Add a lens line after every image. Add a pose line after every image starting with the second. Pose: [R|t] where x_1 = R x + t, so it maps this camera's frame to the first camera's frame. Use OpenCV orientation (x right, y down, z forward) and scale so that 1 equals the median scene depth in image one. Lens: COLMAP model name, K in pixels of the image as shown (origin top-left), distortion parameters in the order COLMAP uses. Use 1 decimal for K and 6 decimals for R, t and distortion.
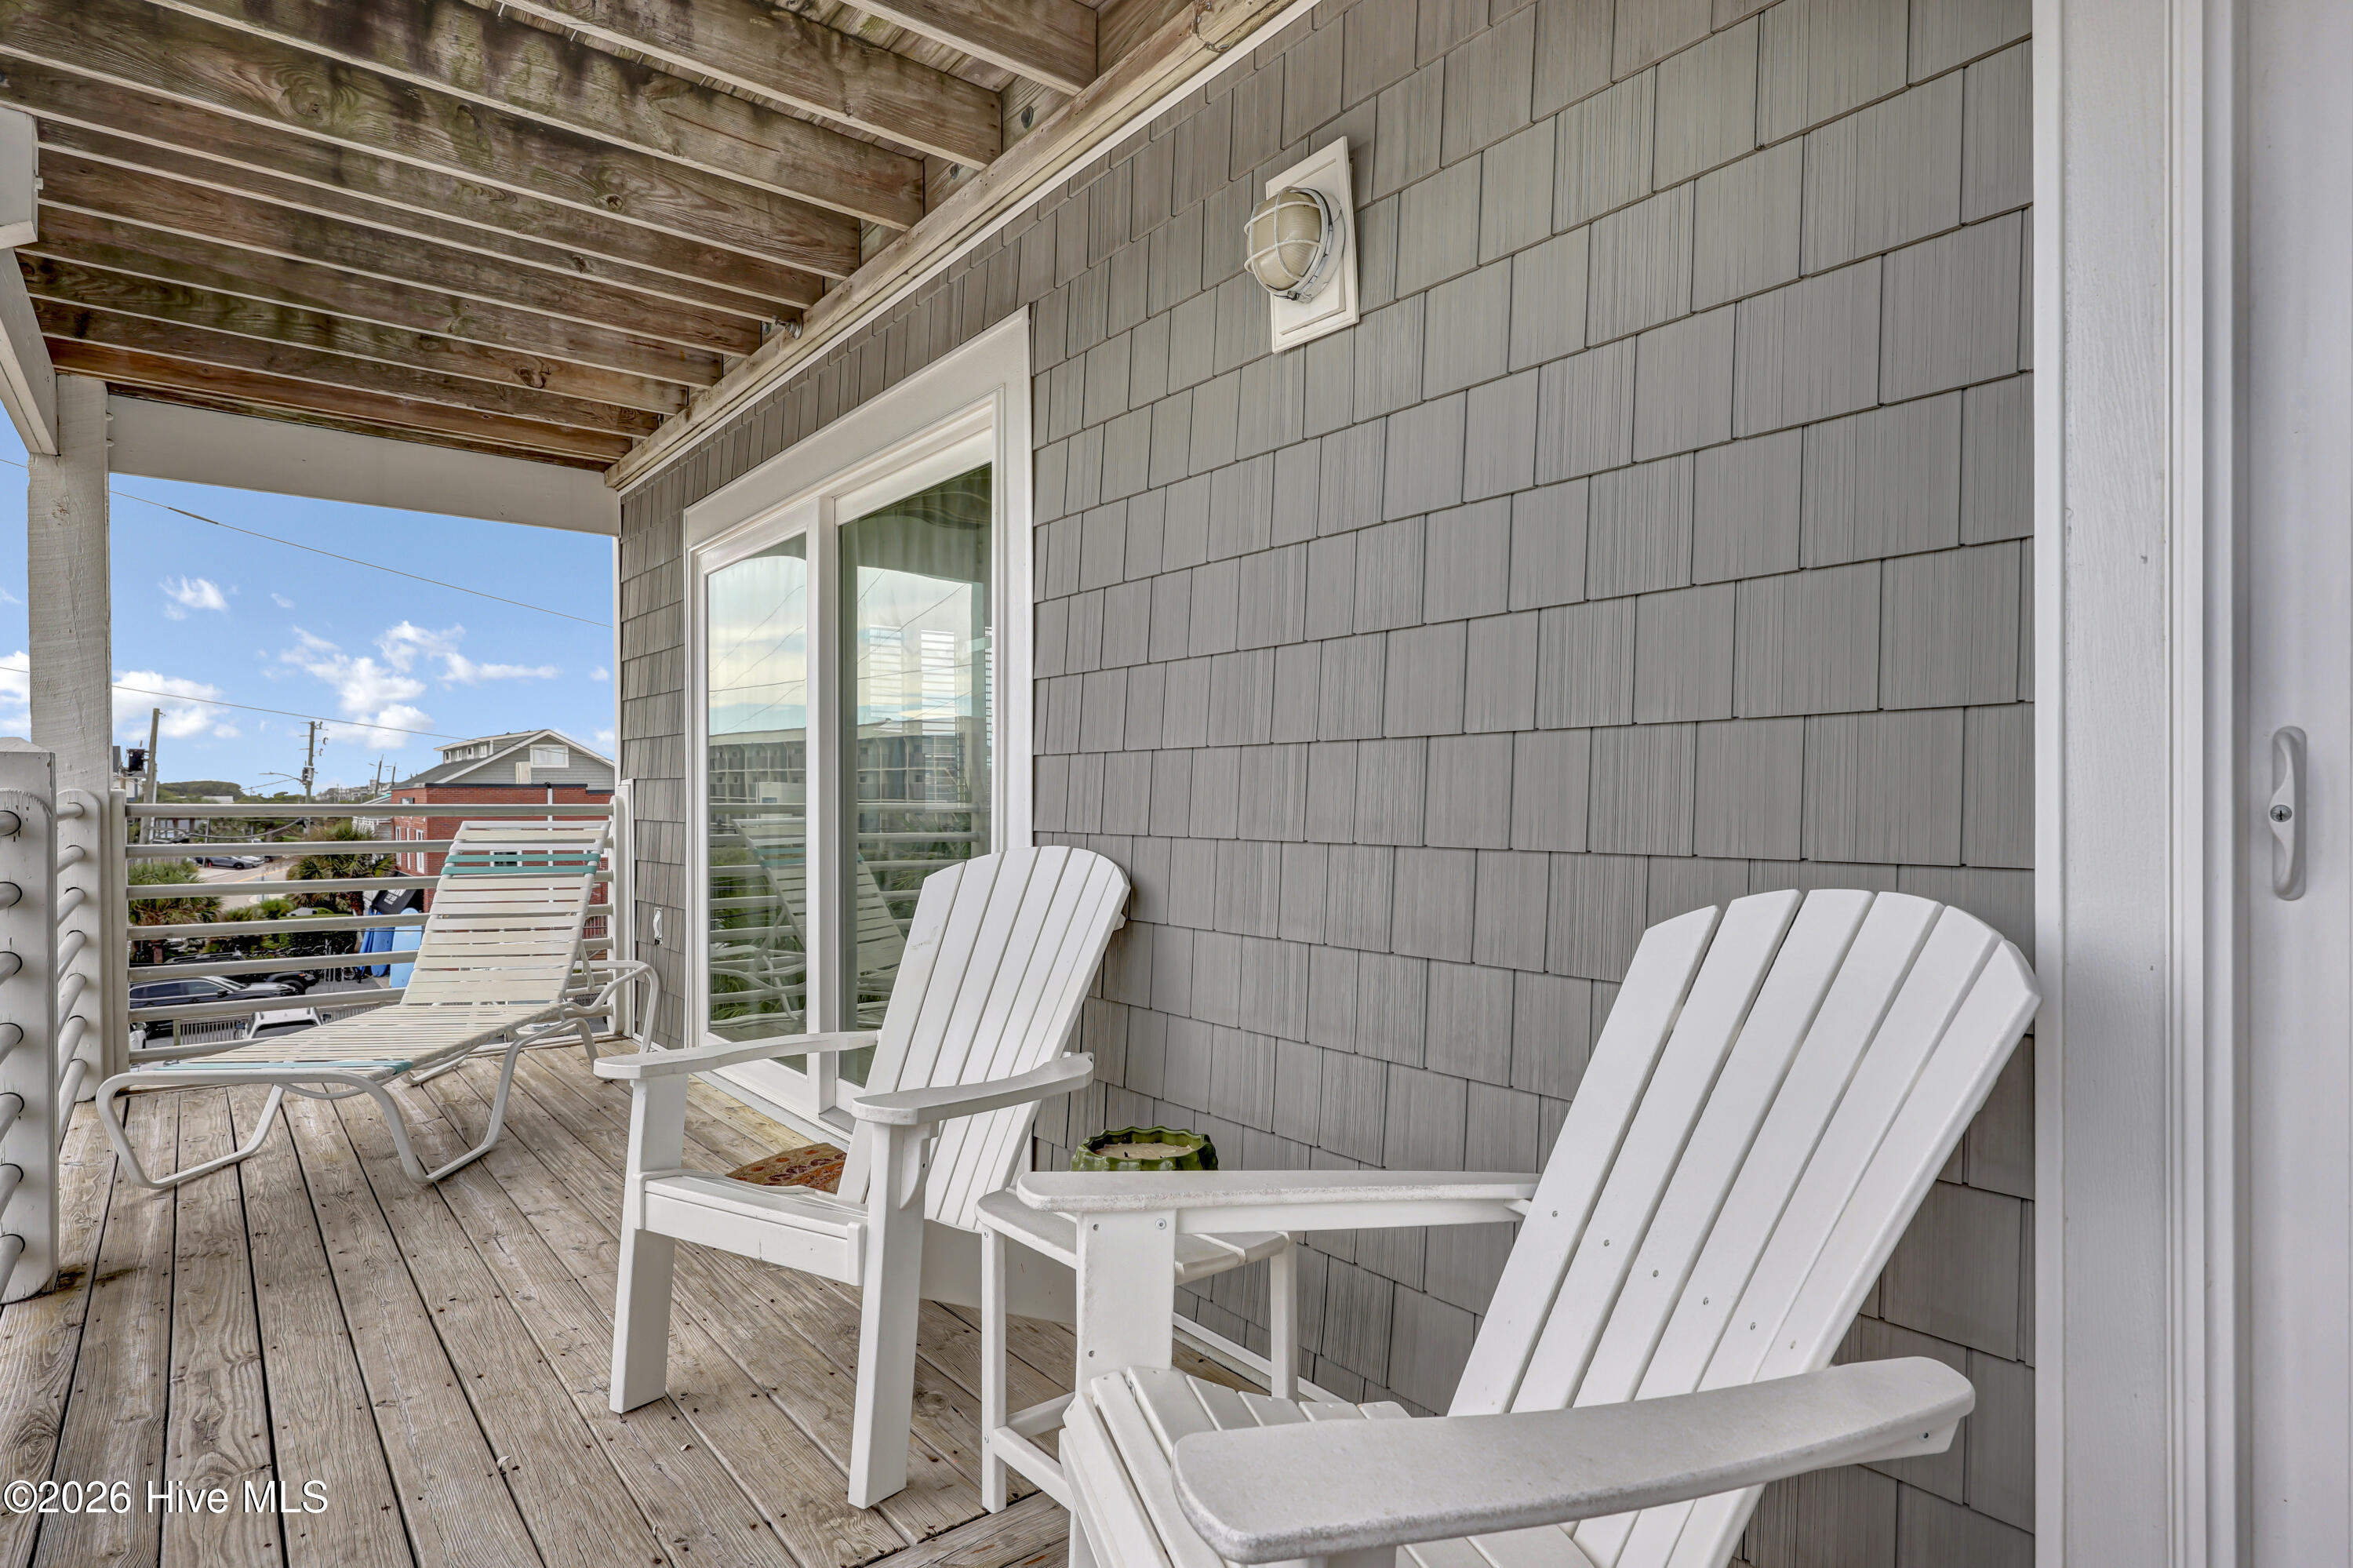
lens RADIAL K [[1273.7, 0, 1183.6], [0, 1273.7, 806.3], [0, 0, 1]] dist [-0.035324, 0.027490]
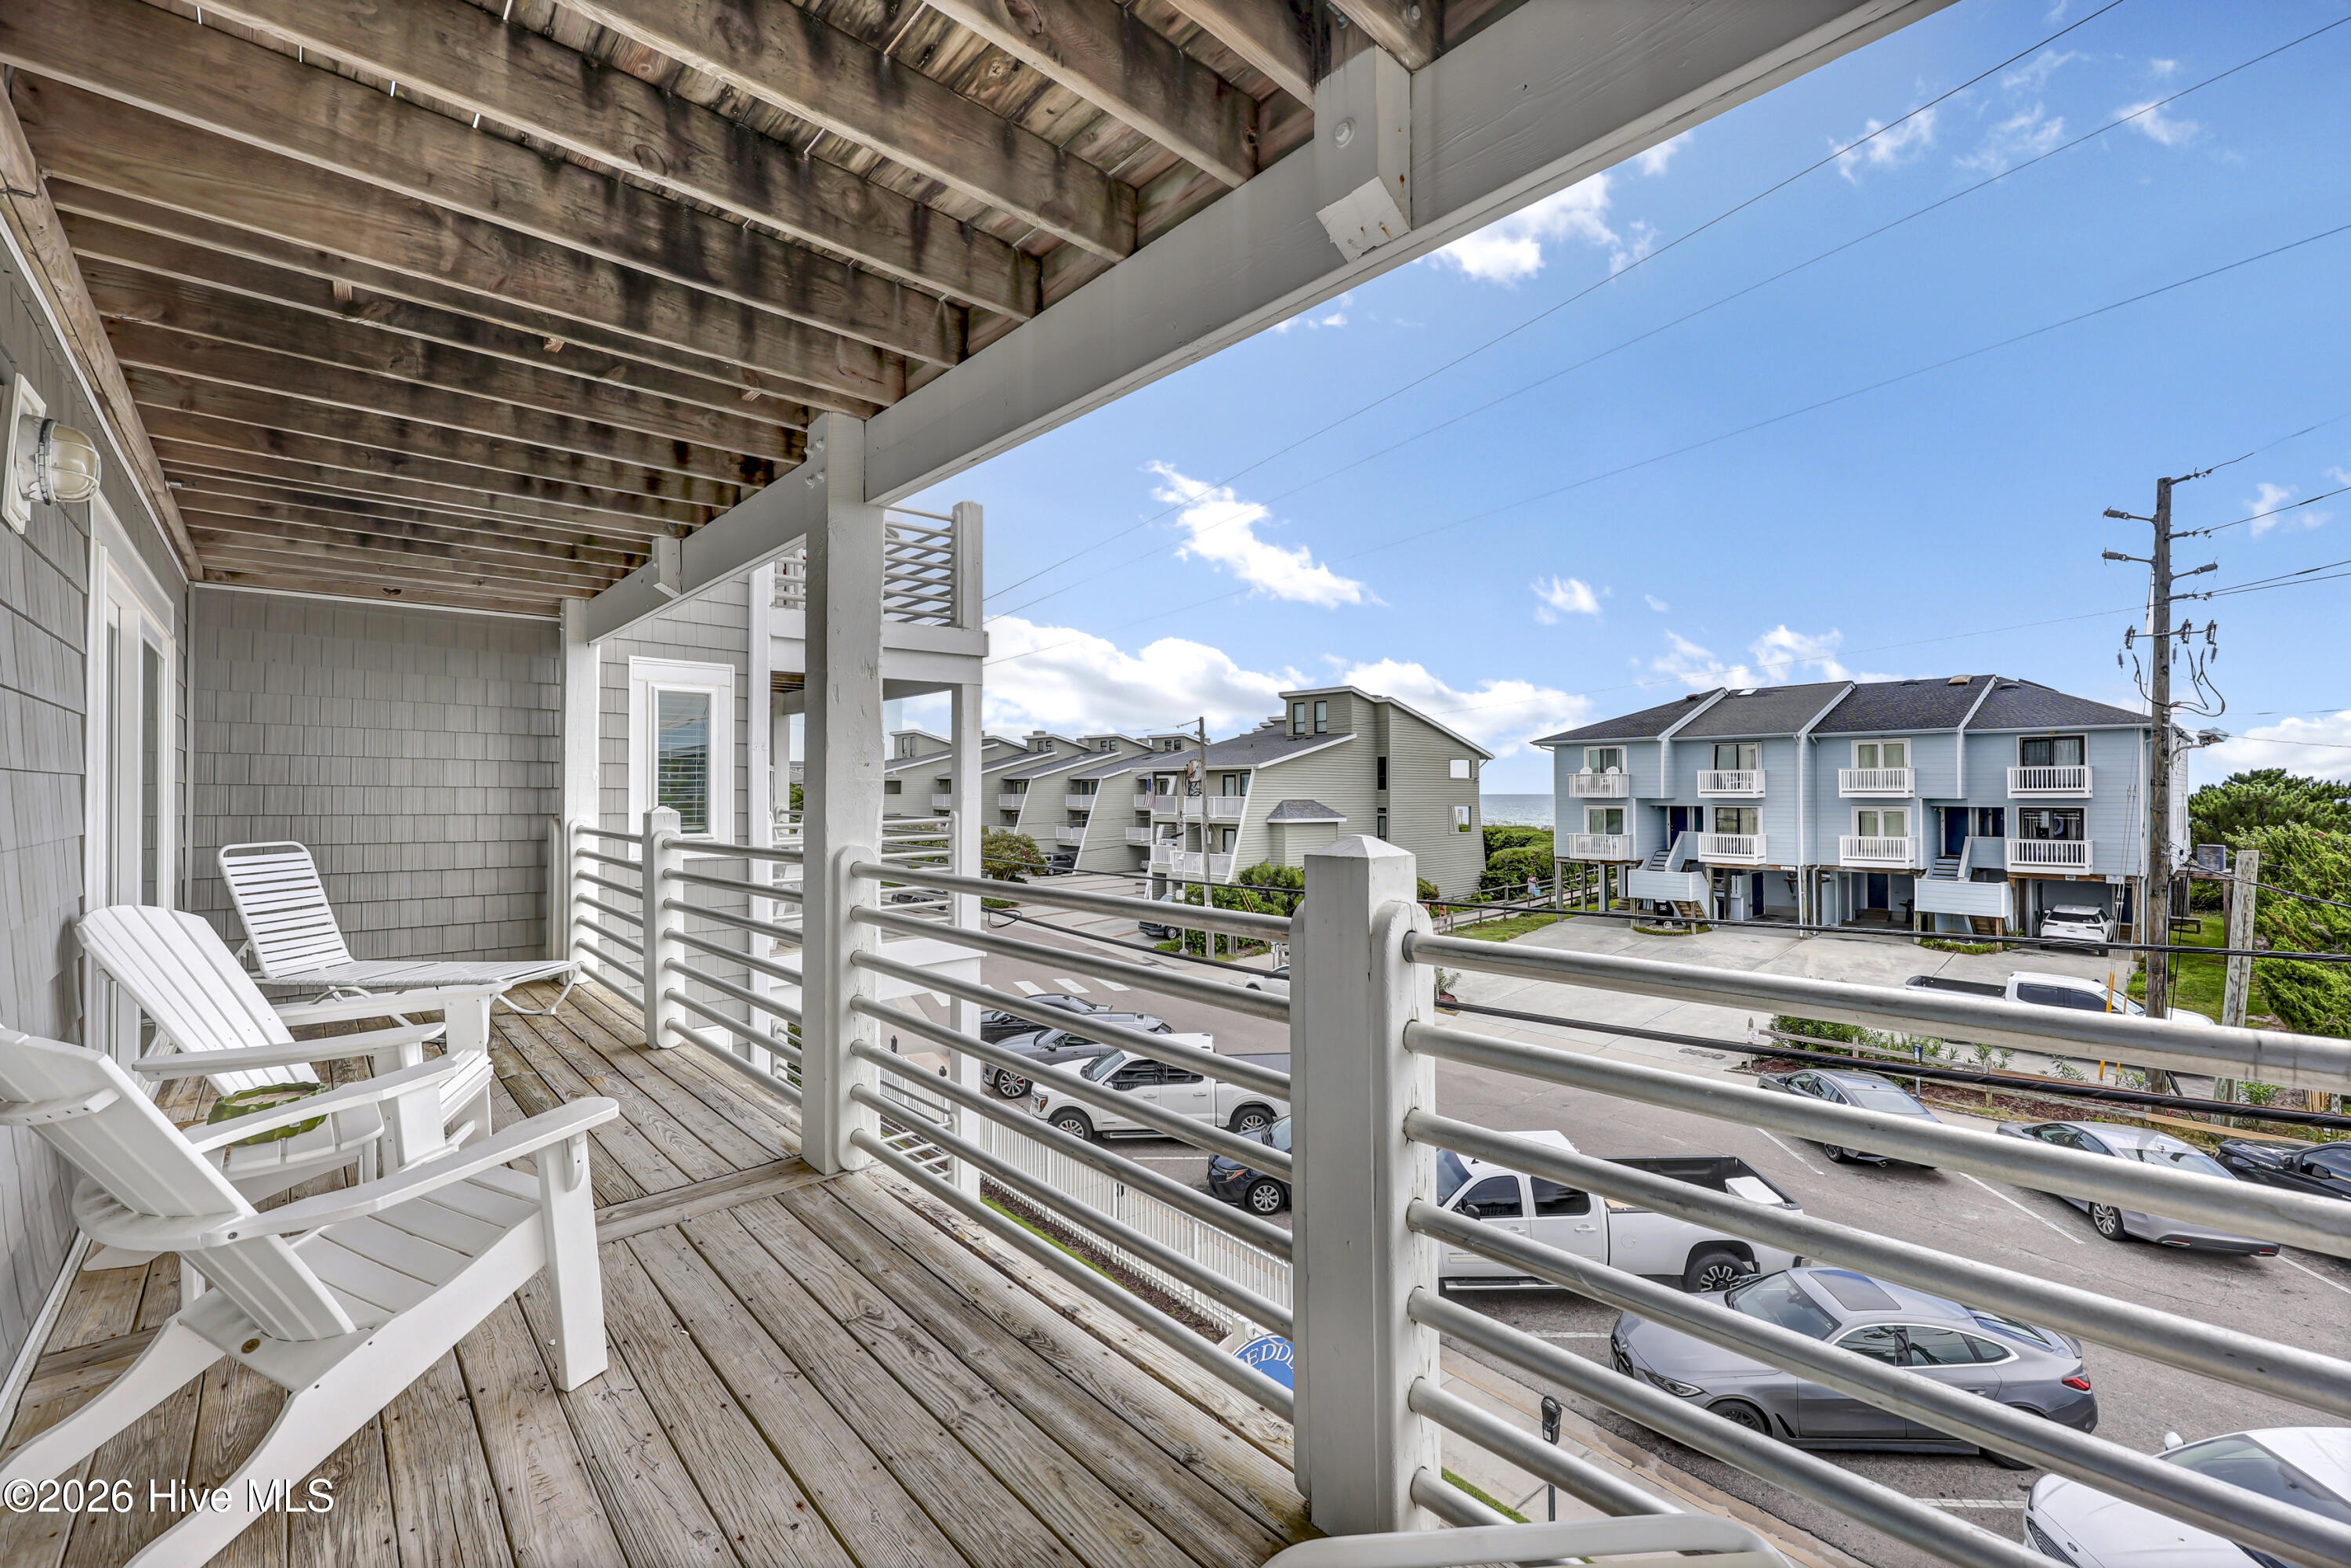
lens RADIAL K [[970.6, 0, 1179.8], [0, 970.6, 776.3], [0, 0, 1]] dist [0.000362, -0.000293]
pose [[-0.997180, 0.003119, -0.074979, -0.583930], [0.003973, 0.999929, -0.011239, -0.063544], [0.074939, -0.011505, -0.997122, 1.230237]]
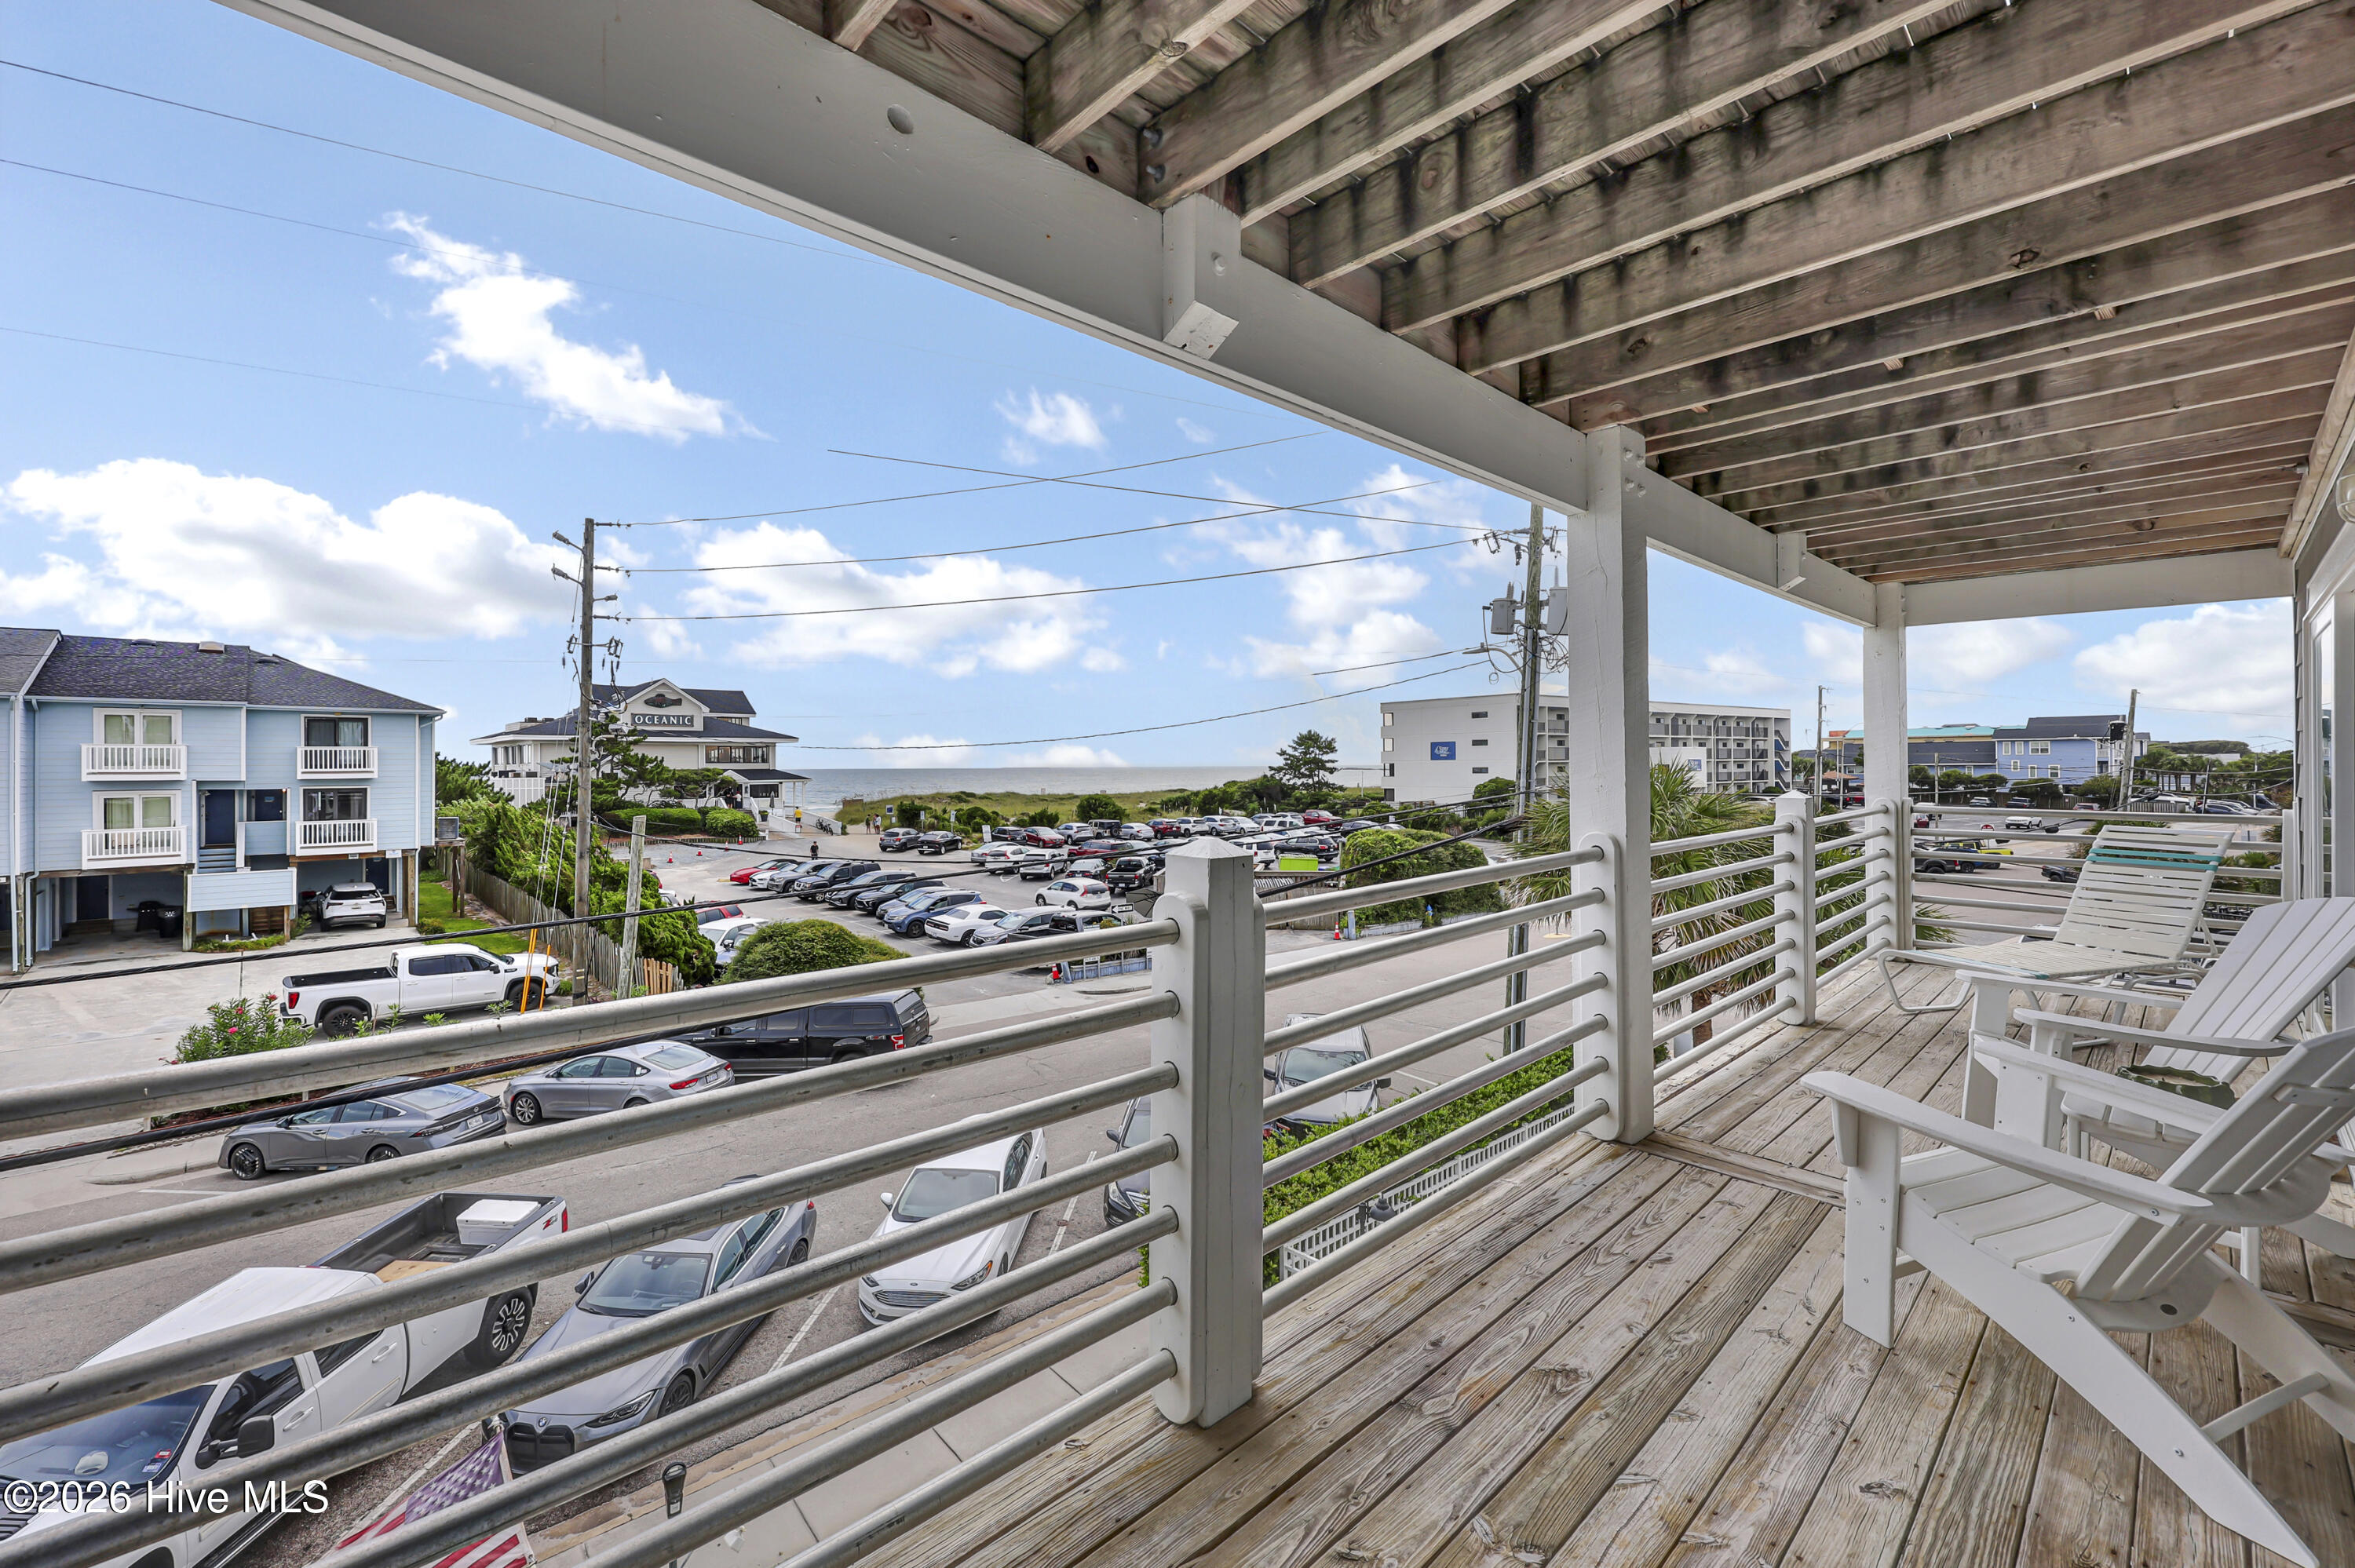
lens RADIAL K [[960.8, 0, 1212.3], [0, 960.8, 758.2], [0, 0, 1]] dist [-0.000380, 0.000117]
pose [[0.108216, -0.005109, -0.994114, 0.594371], [-0.000664, 0.999986, -0.005212, -0.082497], [0.994127, 0.001224, 0.108211, -0.233082]]
